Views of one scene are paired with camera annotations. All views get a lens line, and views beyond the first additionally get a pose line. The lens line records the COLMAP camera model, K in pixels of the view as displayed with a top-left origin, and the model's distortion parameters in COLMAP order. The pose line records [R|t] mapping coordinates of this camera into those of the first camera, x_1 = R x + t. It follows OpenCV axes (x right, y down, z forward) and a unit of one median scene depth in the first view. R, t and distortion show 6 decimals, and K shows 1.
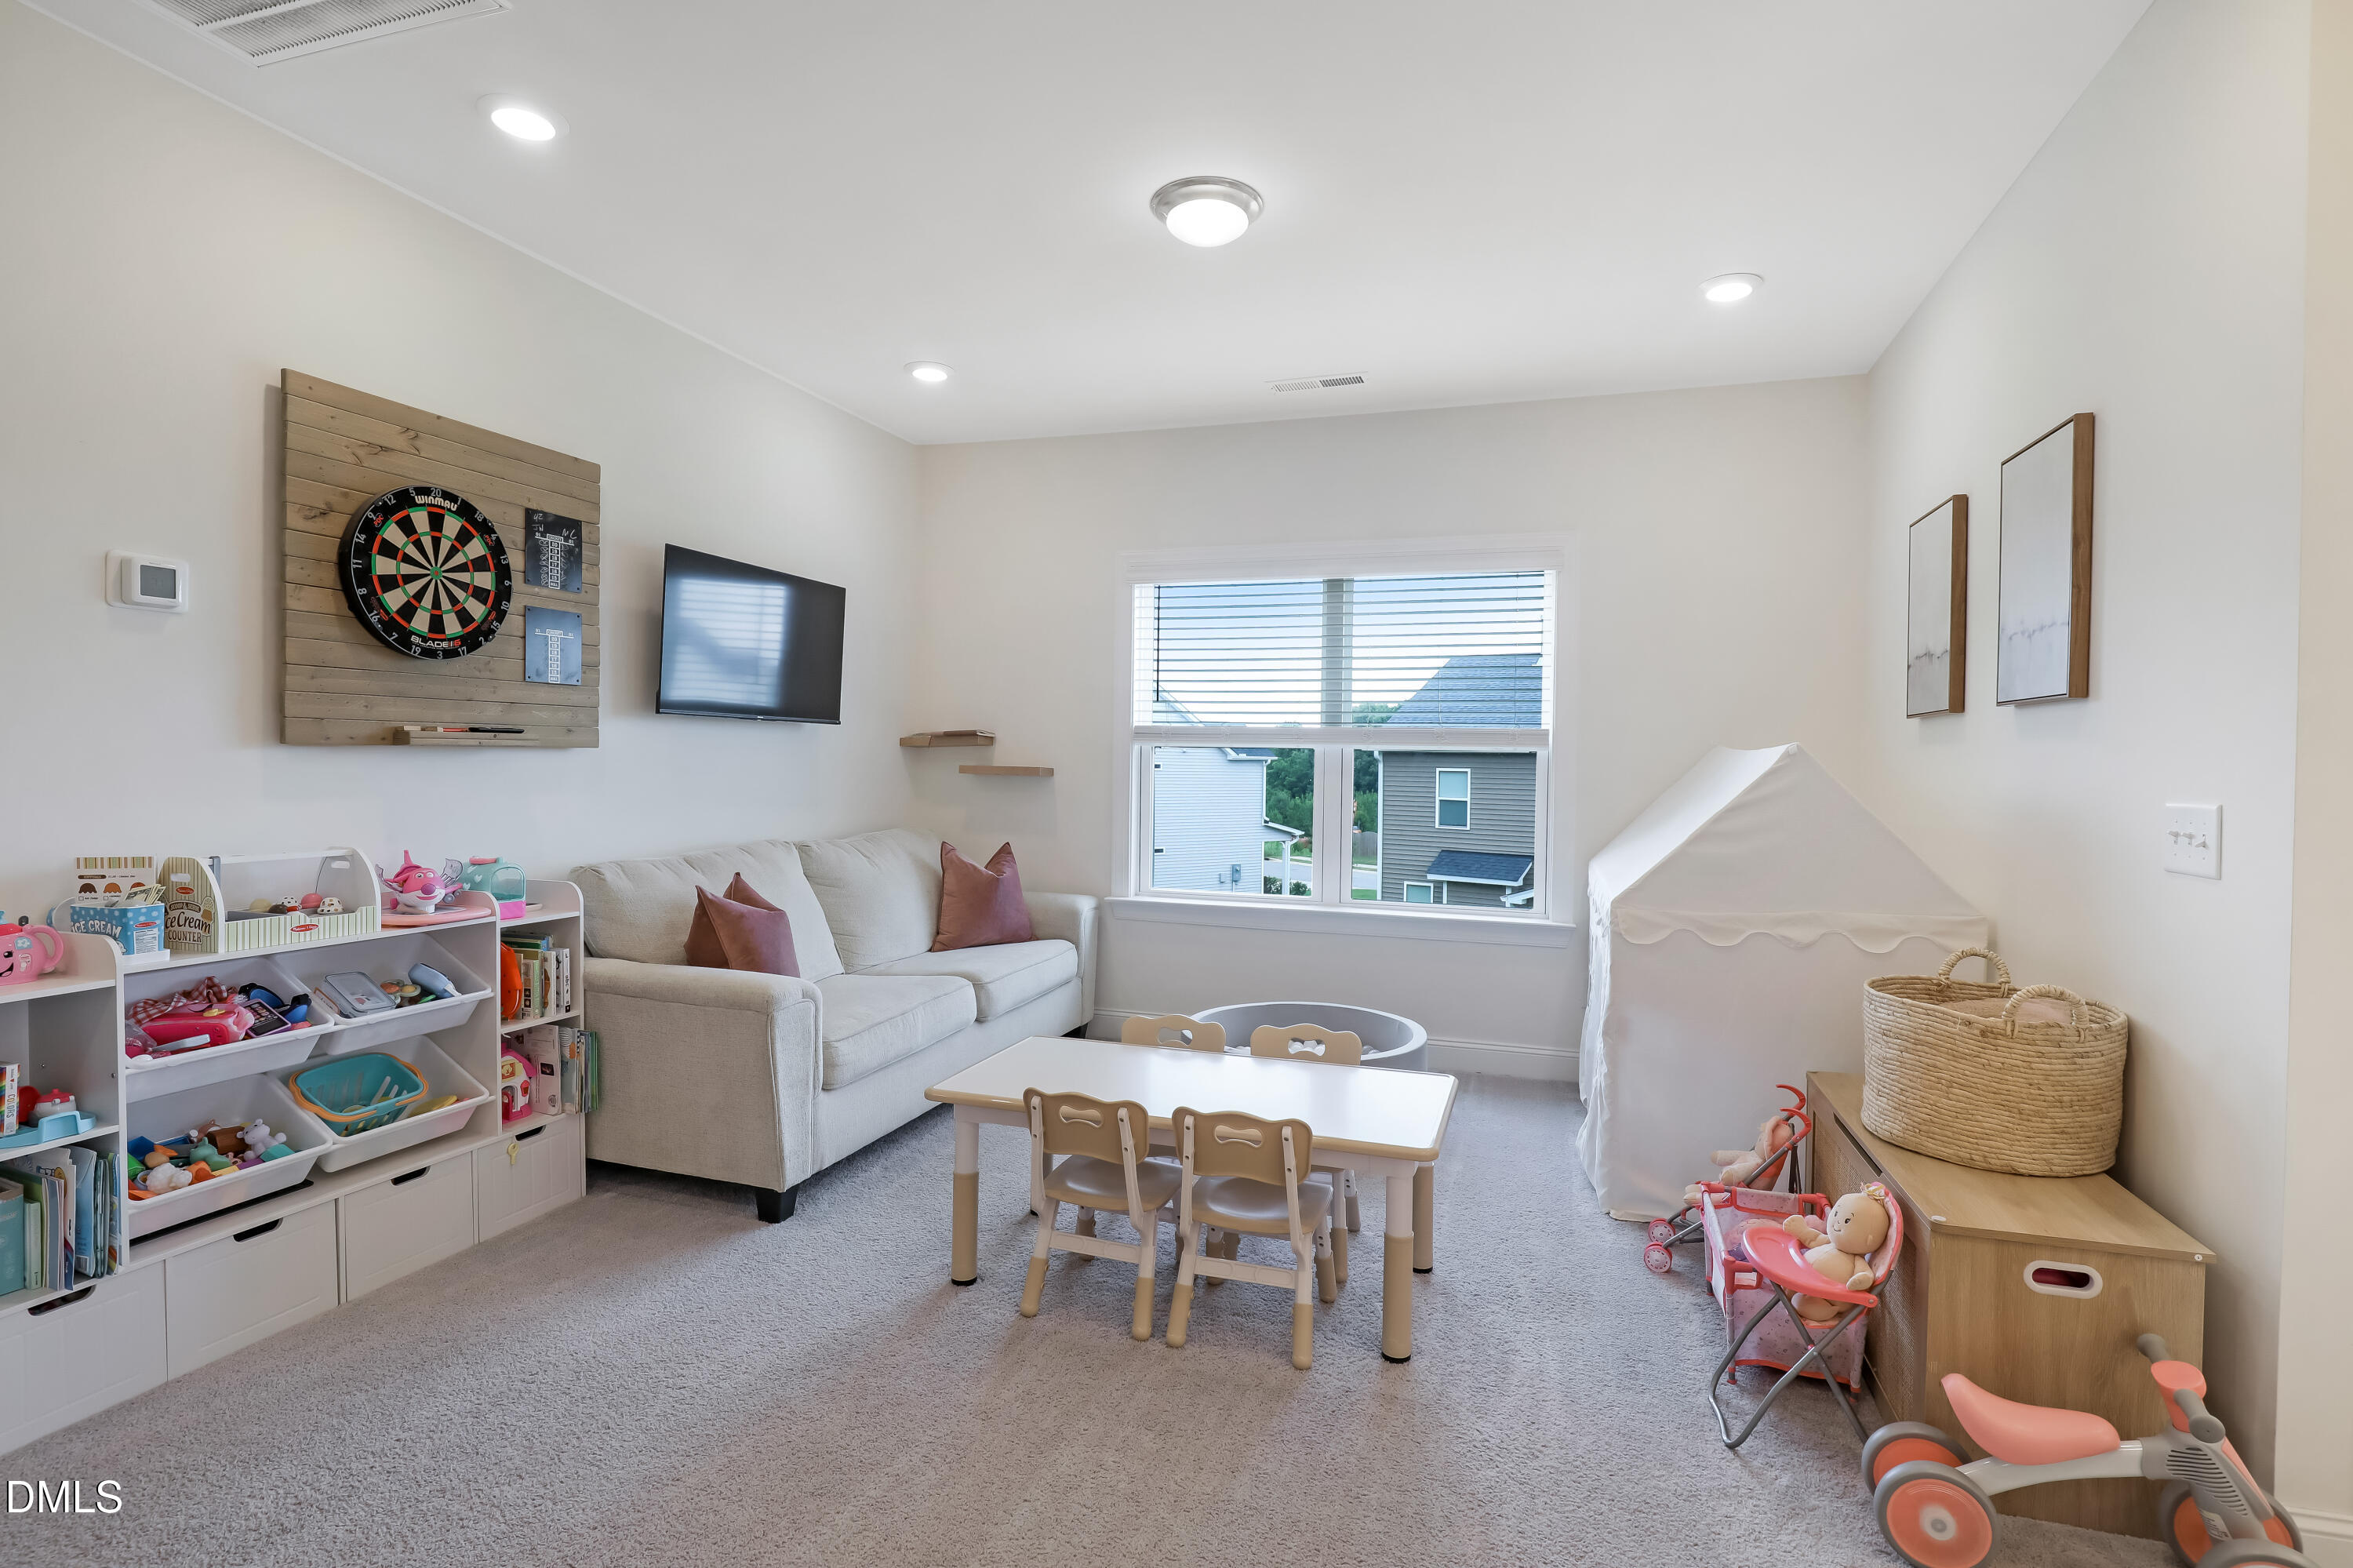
lens RADIAL K [[1116.8, 0, 1185.9], [0, 1116.8, 773.7], [0, 0, 1]] dist [-0.021663, 0.003511]
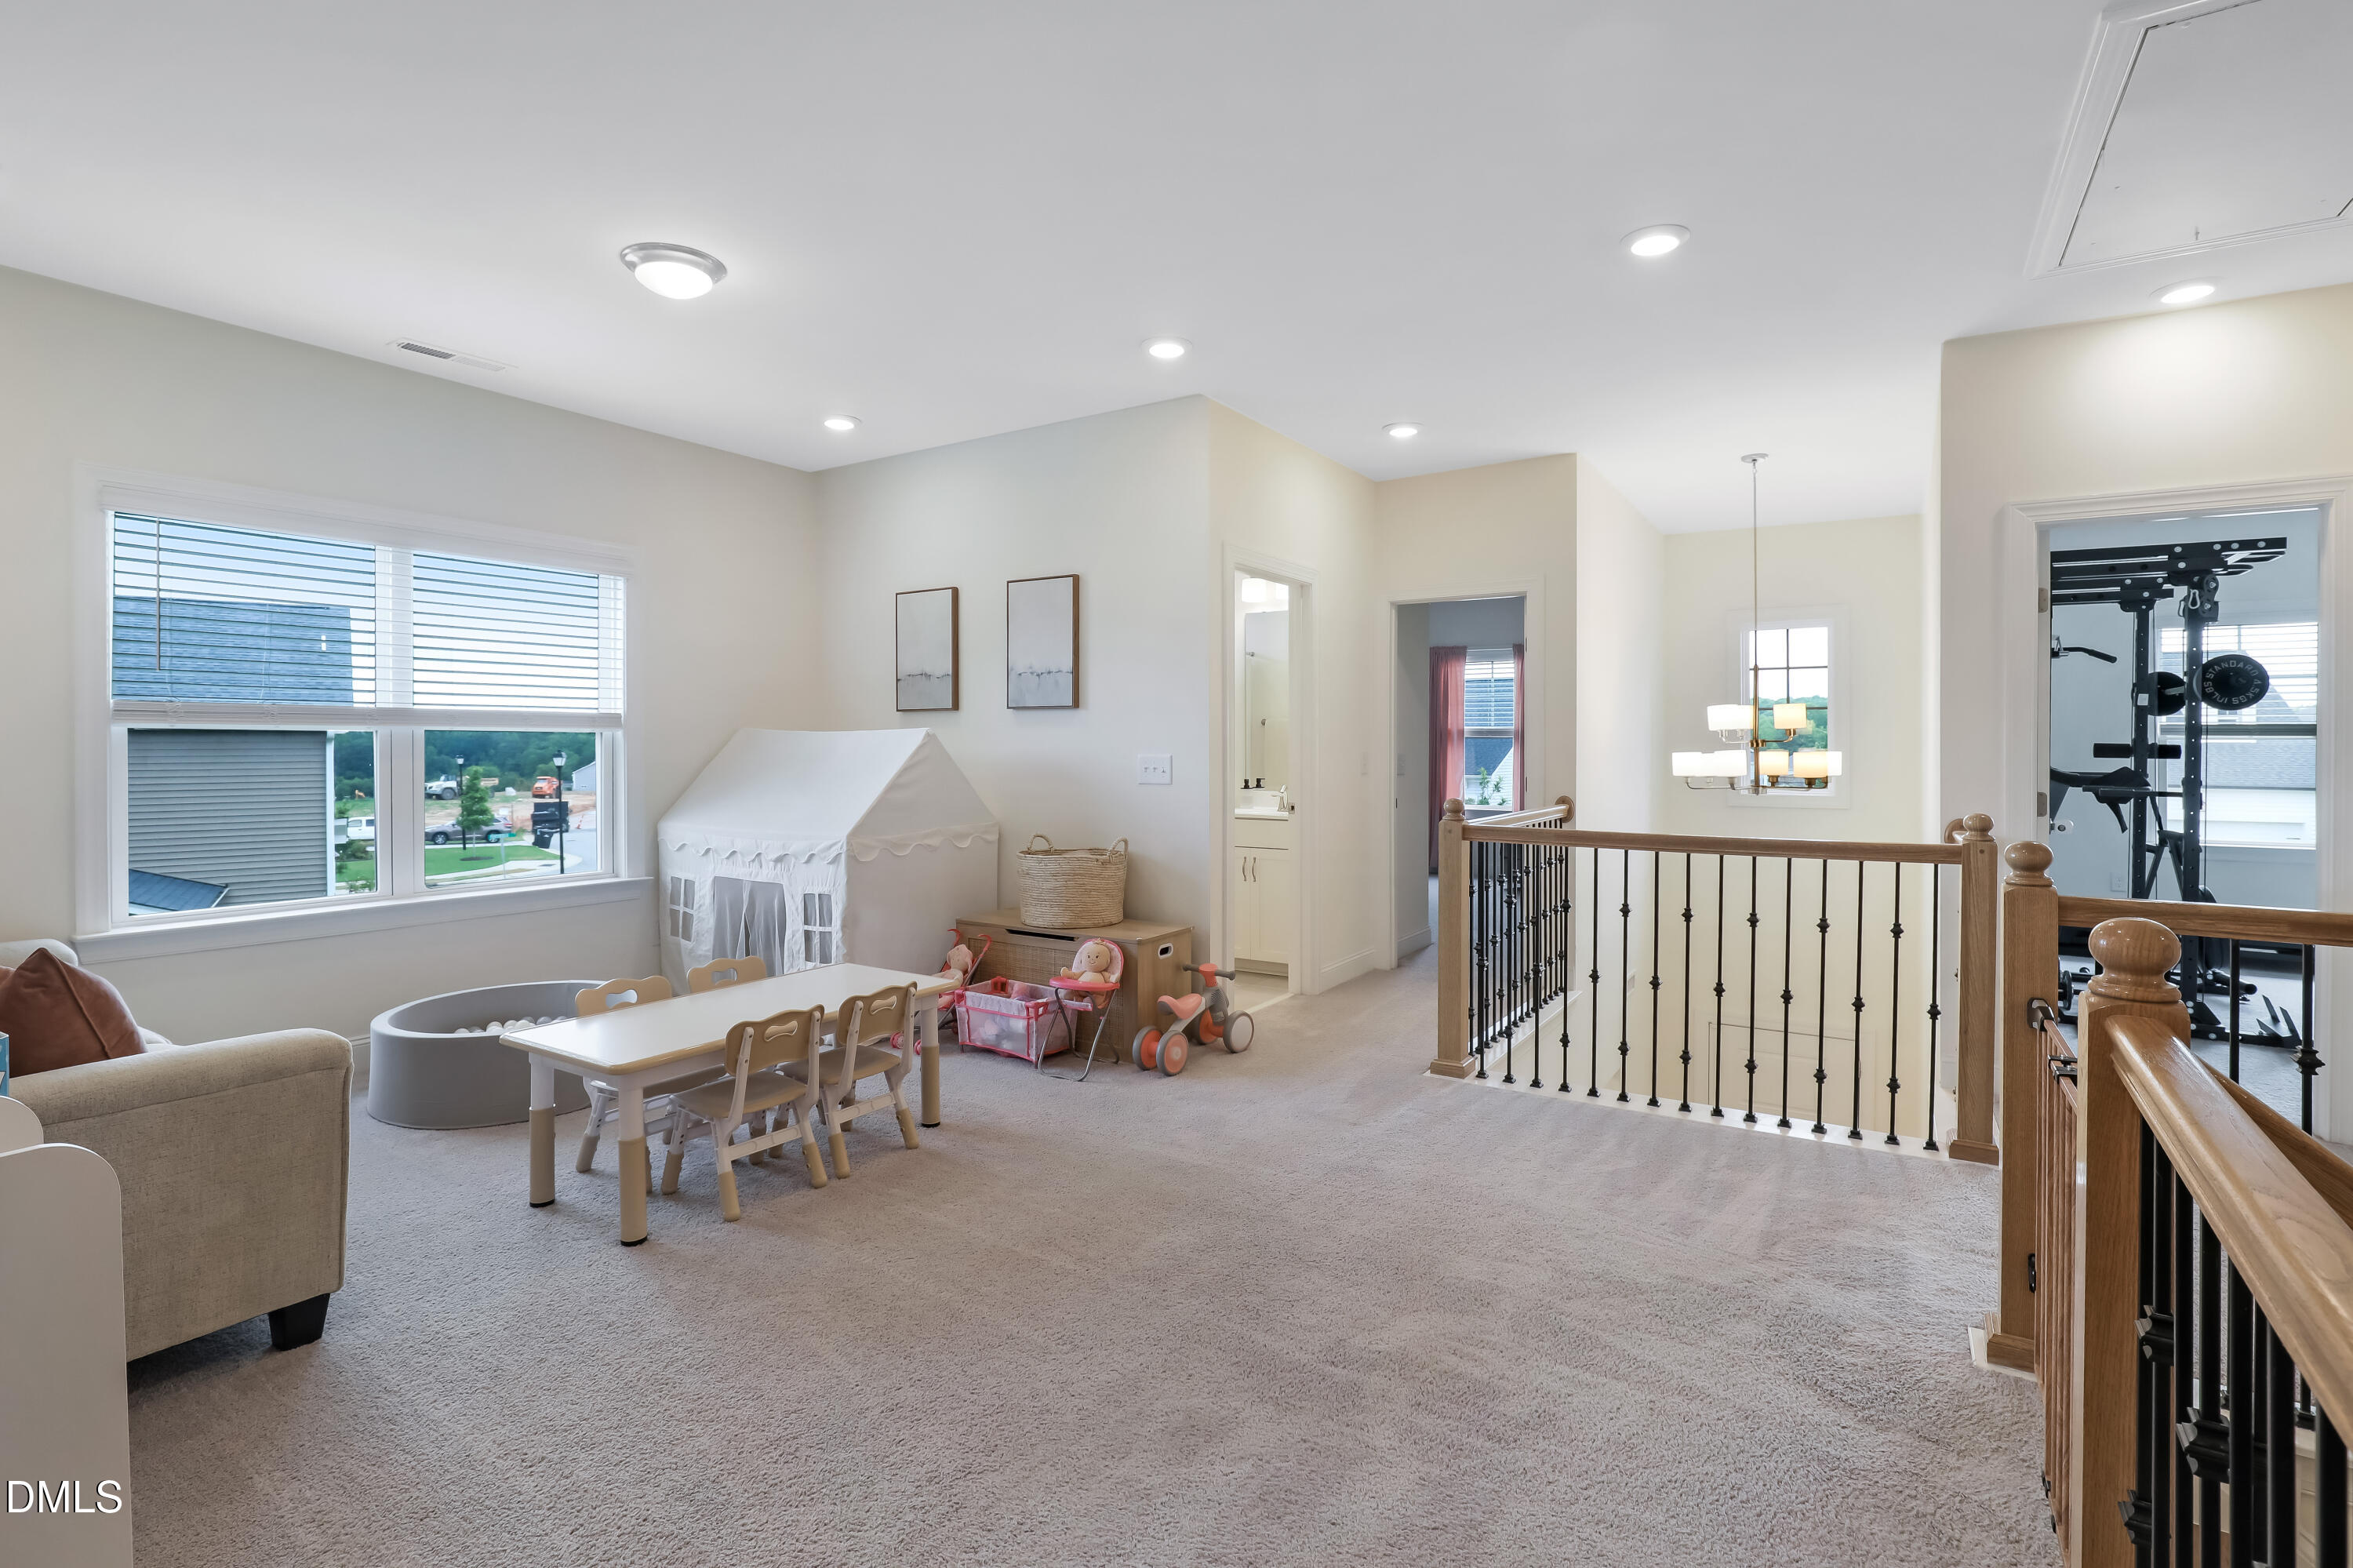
lens RADIAL K [[1116.8, 0, 1219.9], [0, 1116.8, 736.2], [0, 0, 1]] dist [-0.021663, 0.003511]
pose [[0.234011, -0.010448, 0.972178, -1.002248], [0.017663, 0.999823, 0.006493, -0.019160], [-0.972073, 0.015652, 0.234154, 0.189608]]
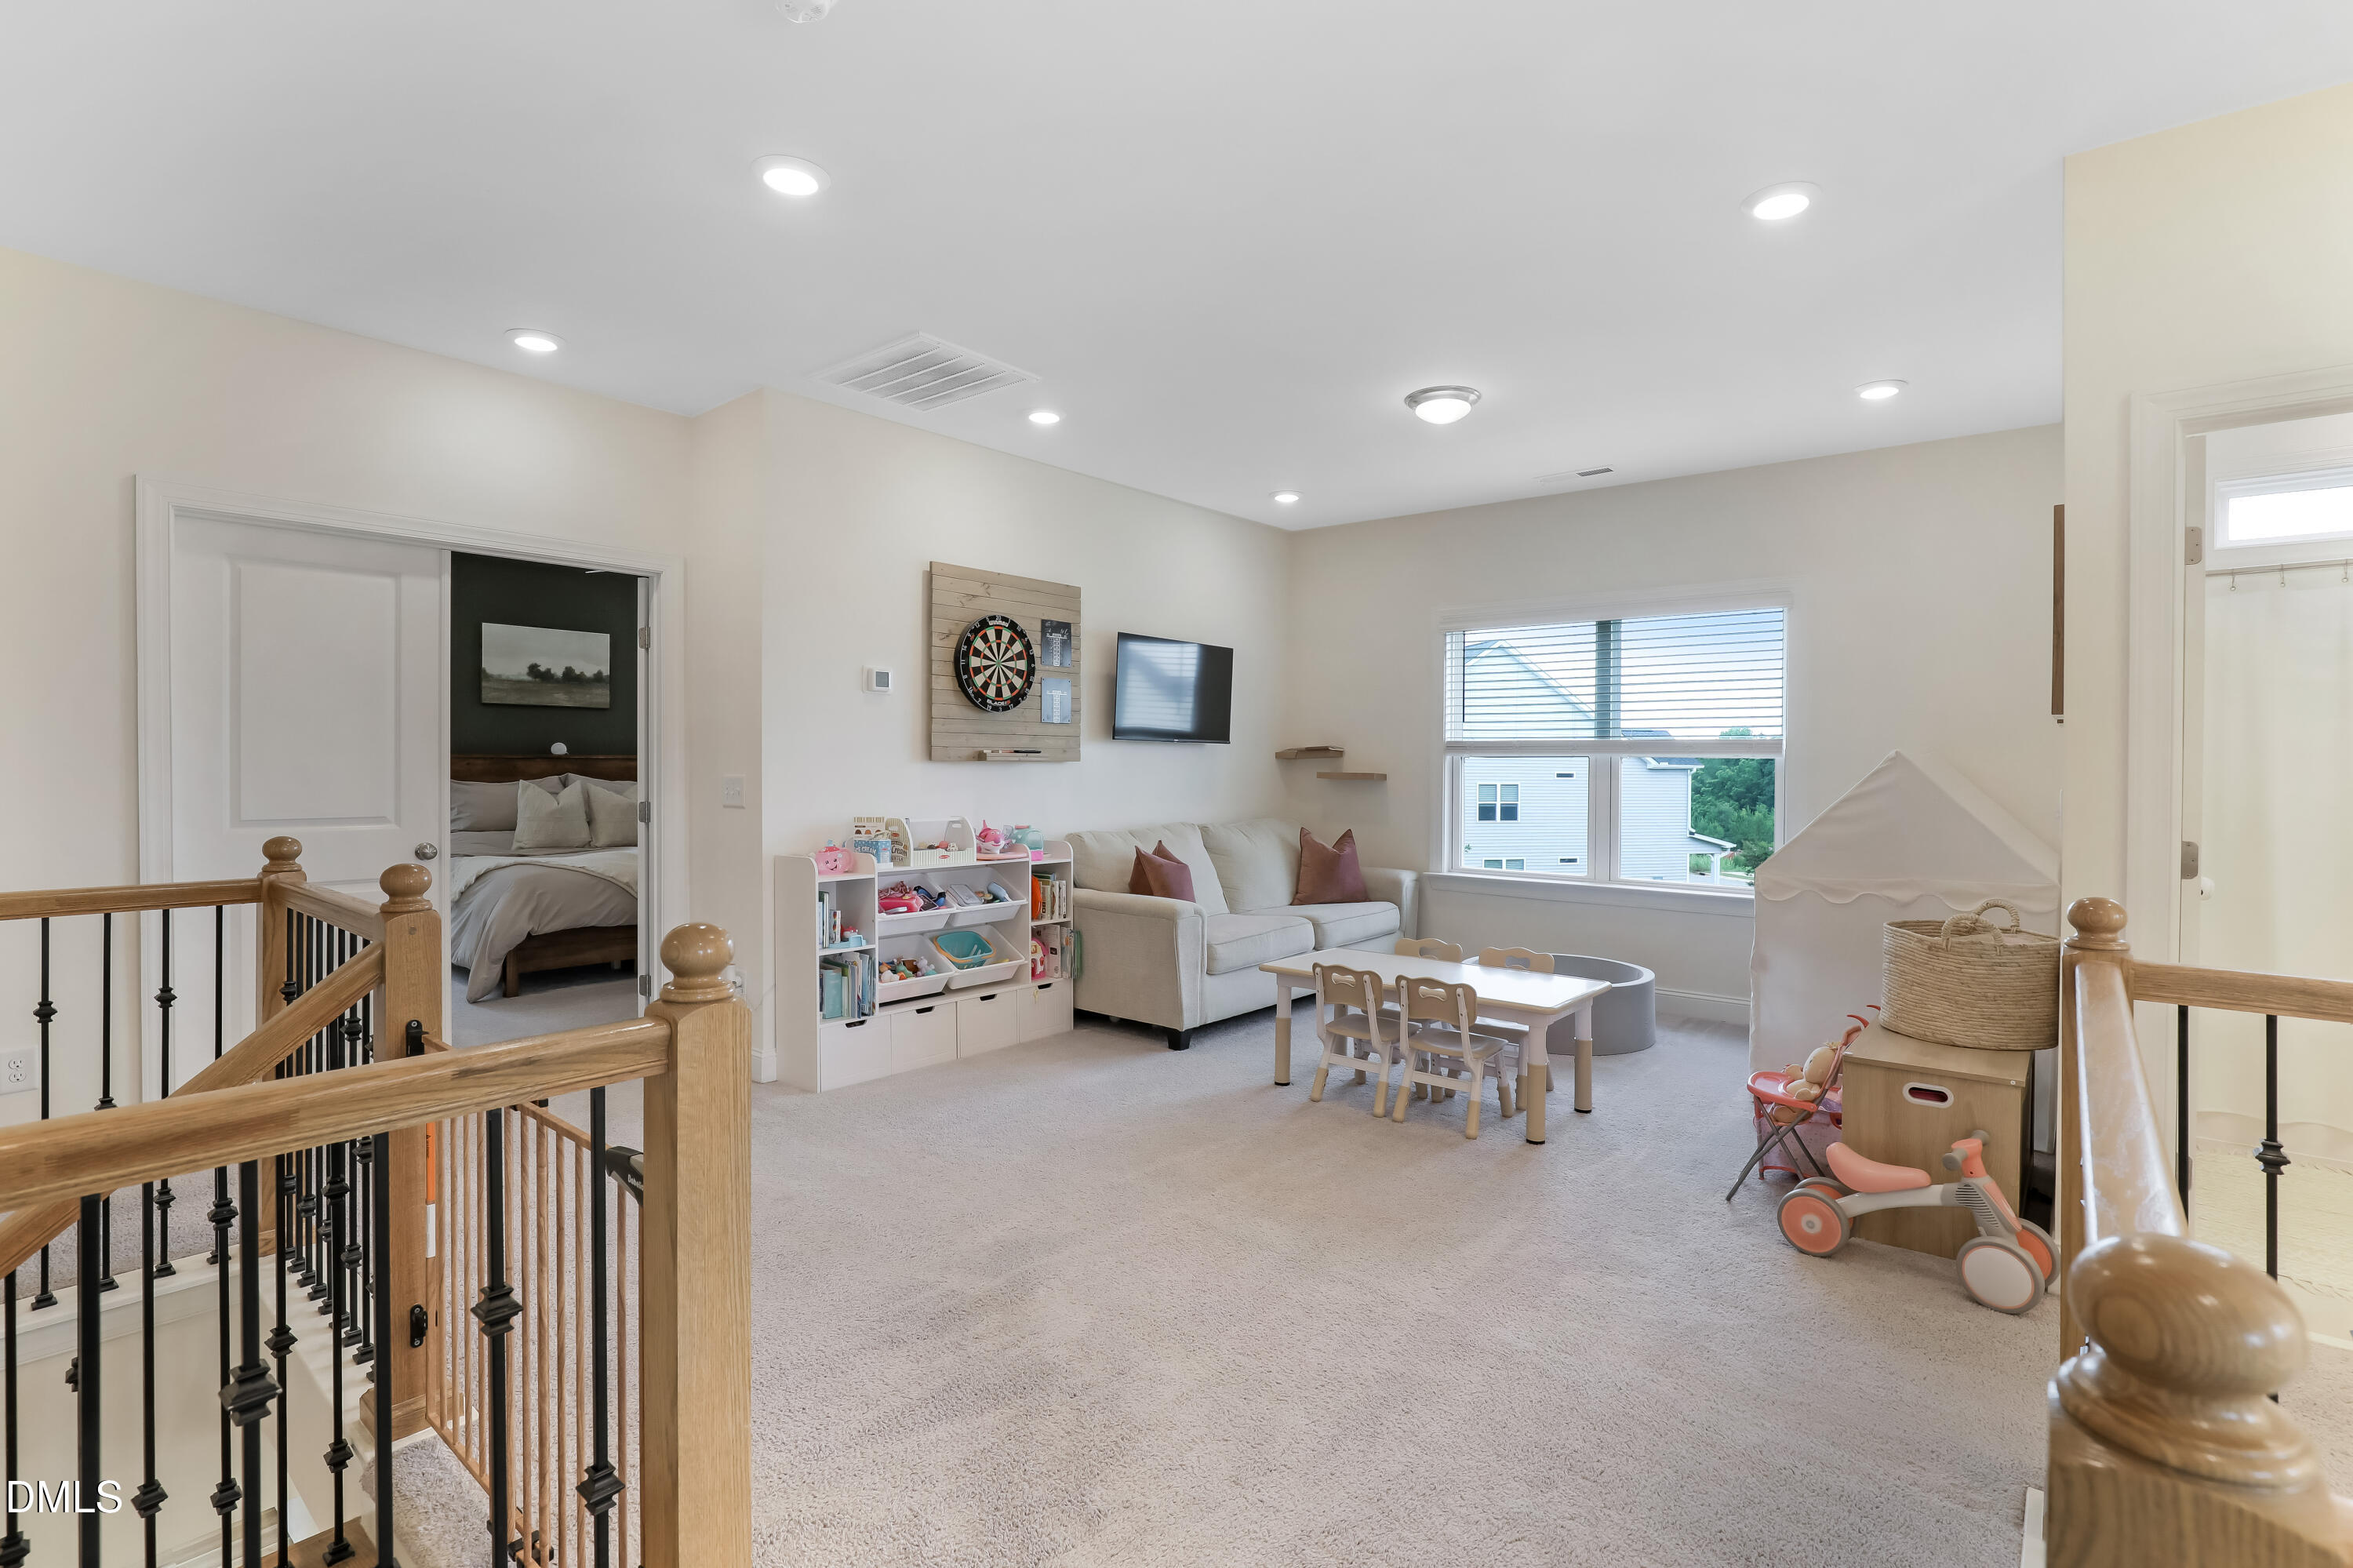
lens RADIAL K [[1116.8, 0, 1189.7], [0, 1116.8, 767.9], [0, 0, 1]] dist [-0.021663, 0.003511]
pose [[0.929924, -0.006296, -0.367697, 0.259124], [0.000805, 0.999886, -0.015086, 0.012738], [0.367750, 0.013733, 0.929823, -0.540696]]
